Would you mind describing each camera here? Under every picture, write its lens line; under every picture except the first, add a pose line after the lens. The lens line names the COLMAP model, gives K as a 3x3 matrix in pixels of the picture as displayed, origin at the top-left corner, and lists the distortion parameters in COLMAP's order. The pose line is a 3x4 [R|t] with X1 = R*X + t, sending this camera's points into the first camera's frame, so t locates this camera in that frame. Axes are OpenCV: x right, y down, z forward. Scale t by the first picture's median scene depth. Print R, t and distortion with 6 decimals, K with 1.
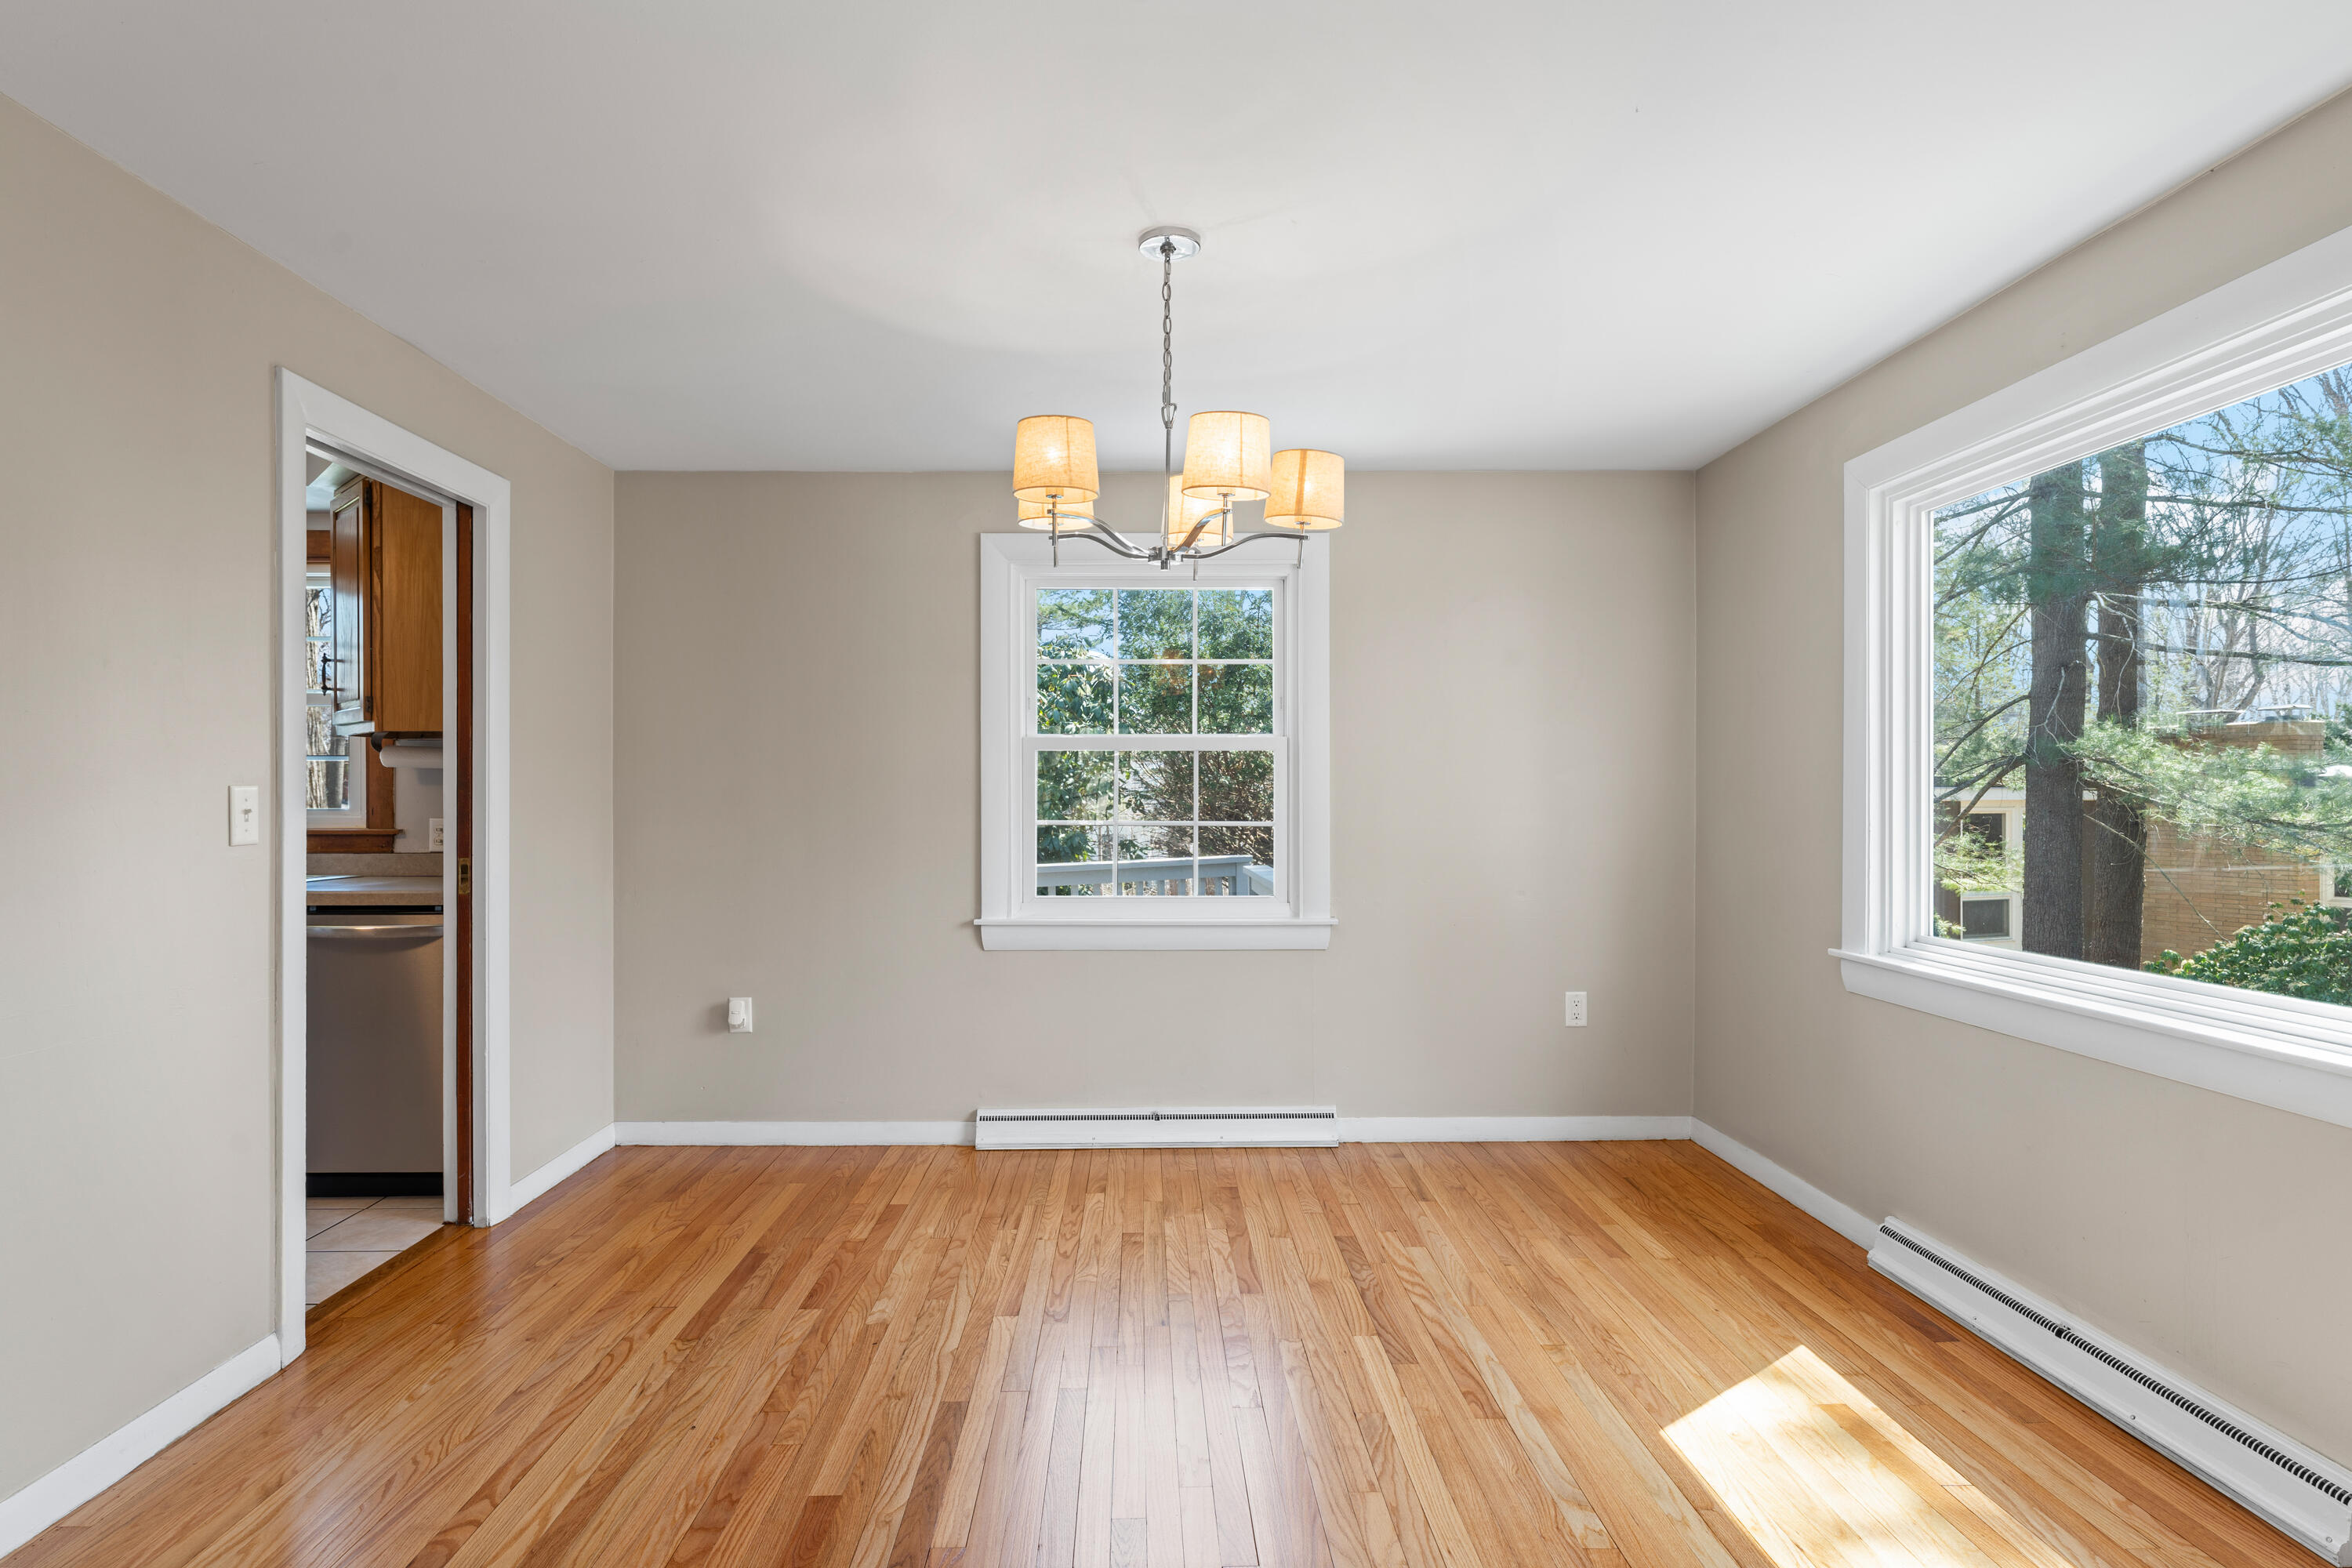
lens RADIAL K [[1240.0, 0, 1167.4], [0, 1240.0, 797.6], [0, 0, 1]] dist [-0.000788, -0.000725]
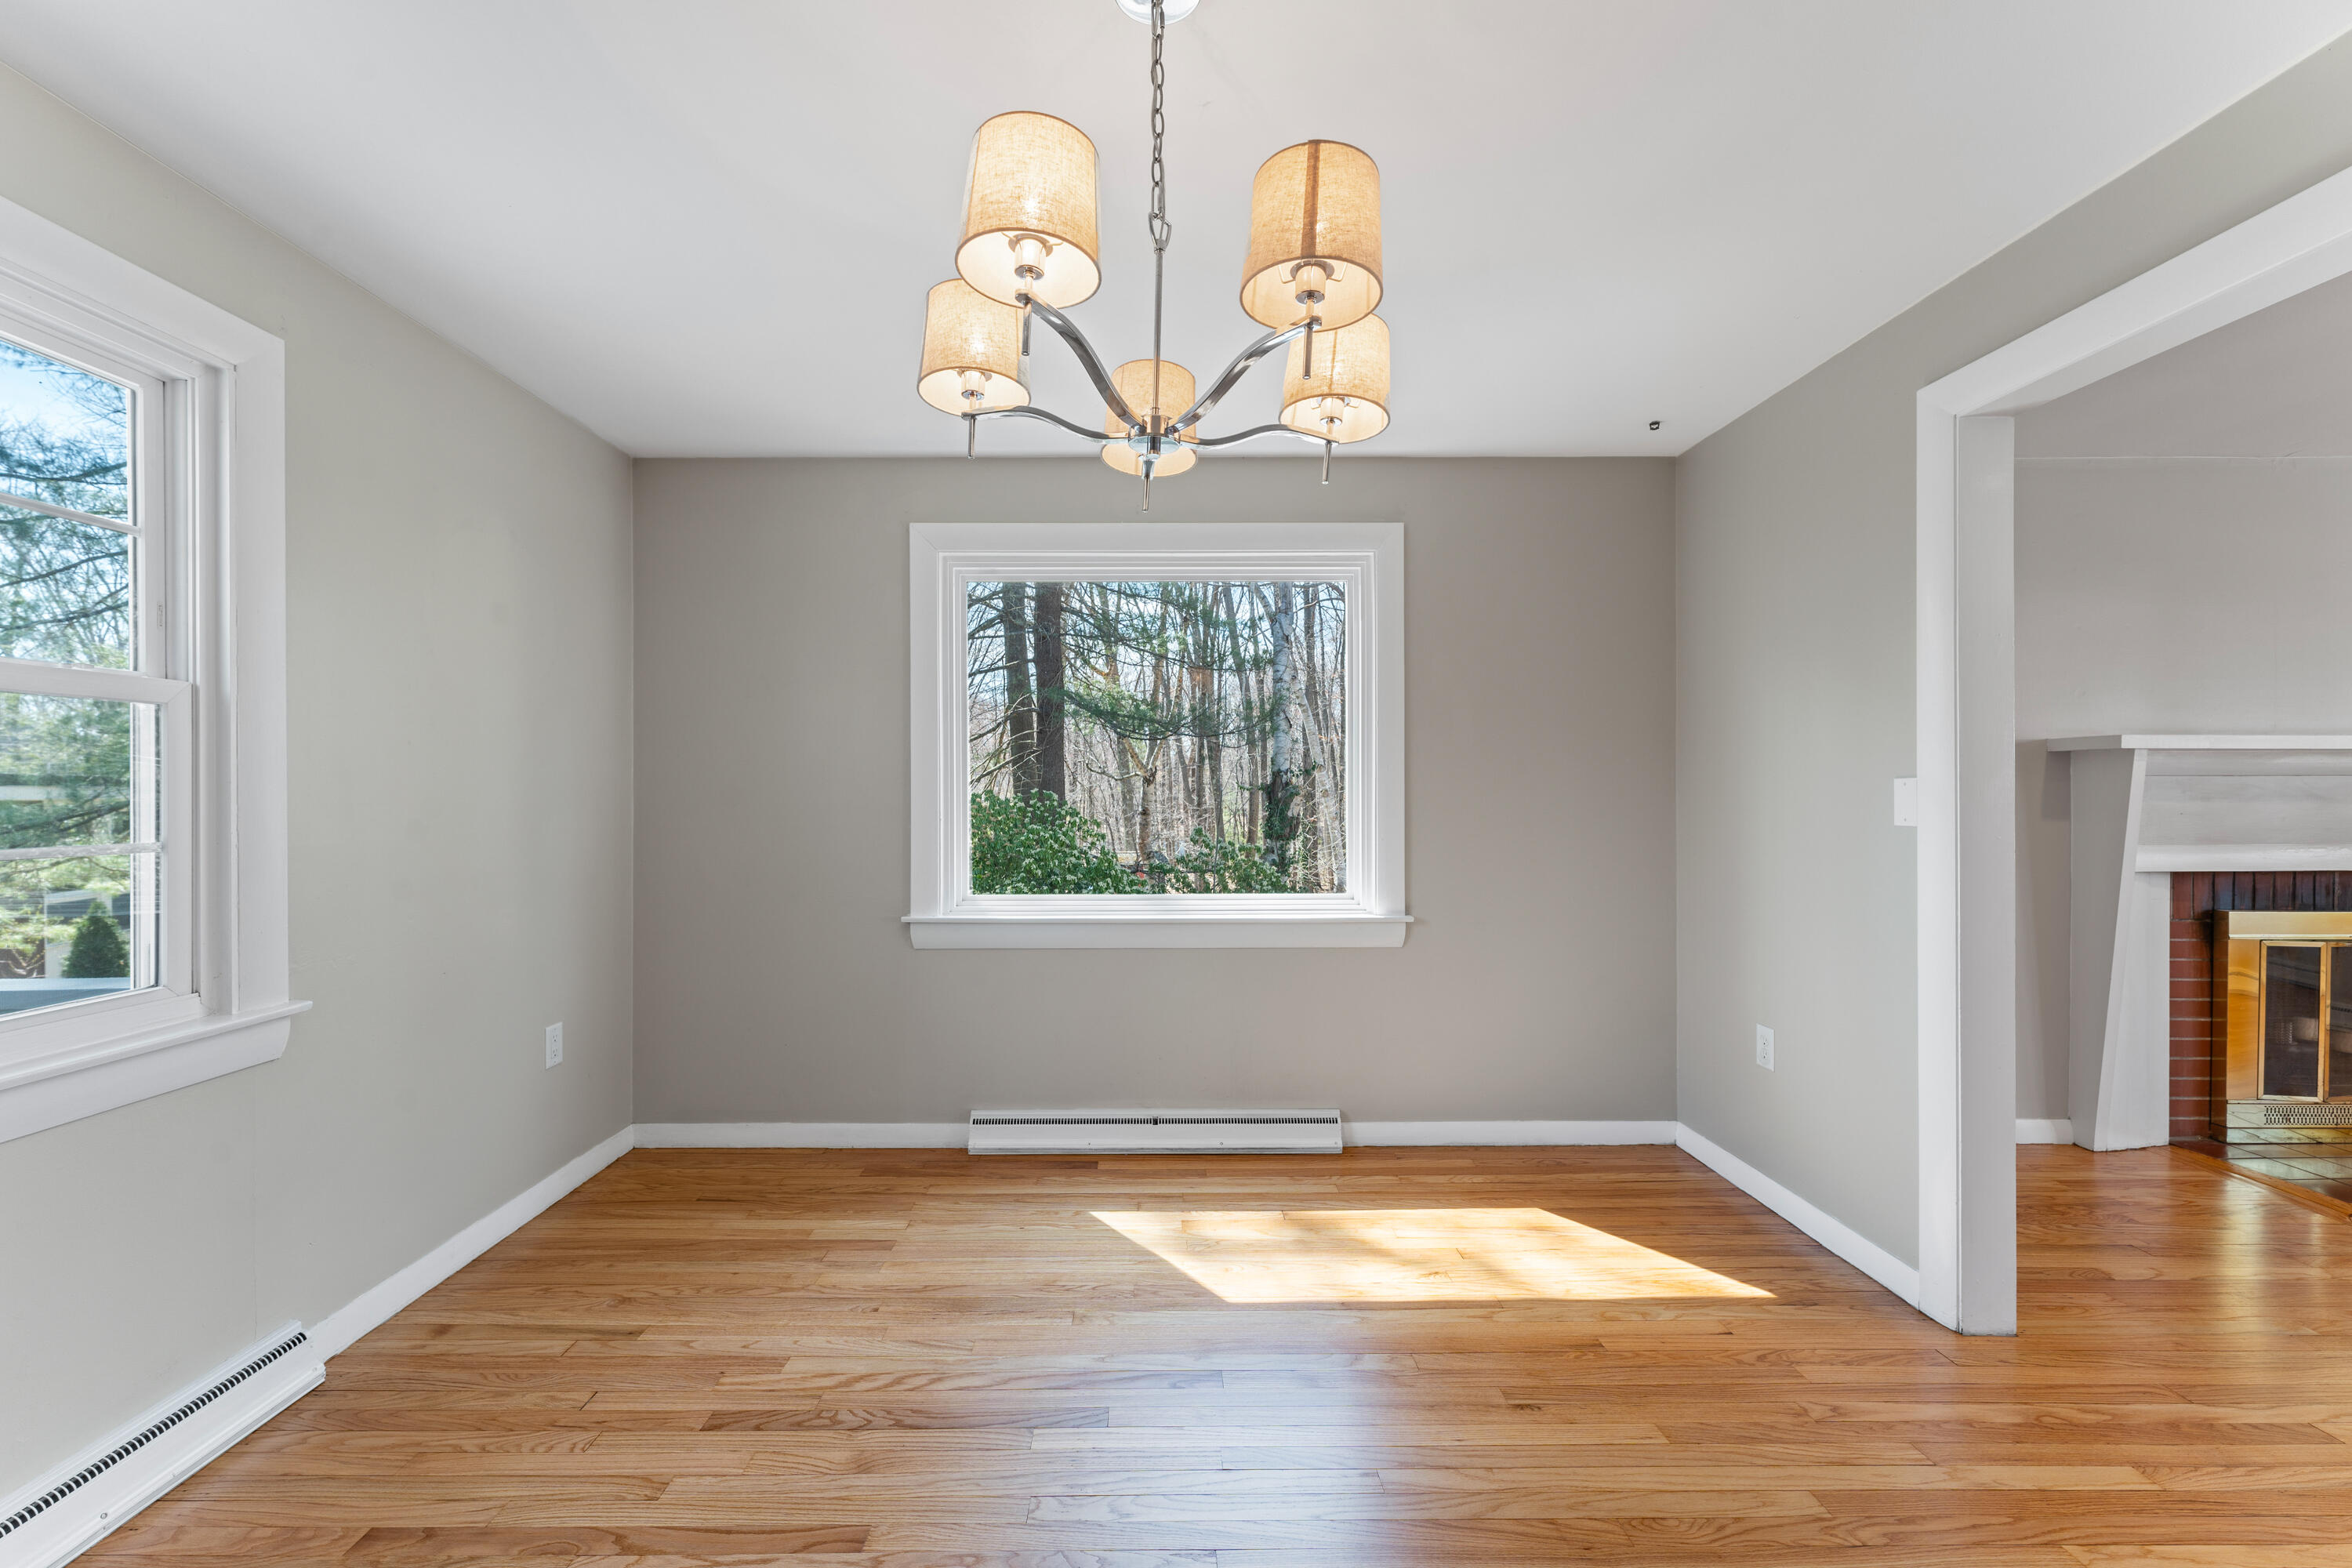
lens RADIAL K [[948.6, 0, 1150.9], [0, 948.6, 784.0], [0, 0, 1]] dist [0.003390, -0.000227]
pose [[0.016318, 0.002088, 0.999865, -0.359745], [0.002191, 0.999995, -0.002124, -0.005237], [-0.999864, 0.002225, 0.016313, 0.676914]]
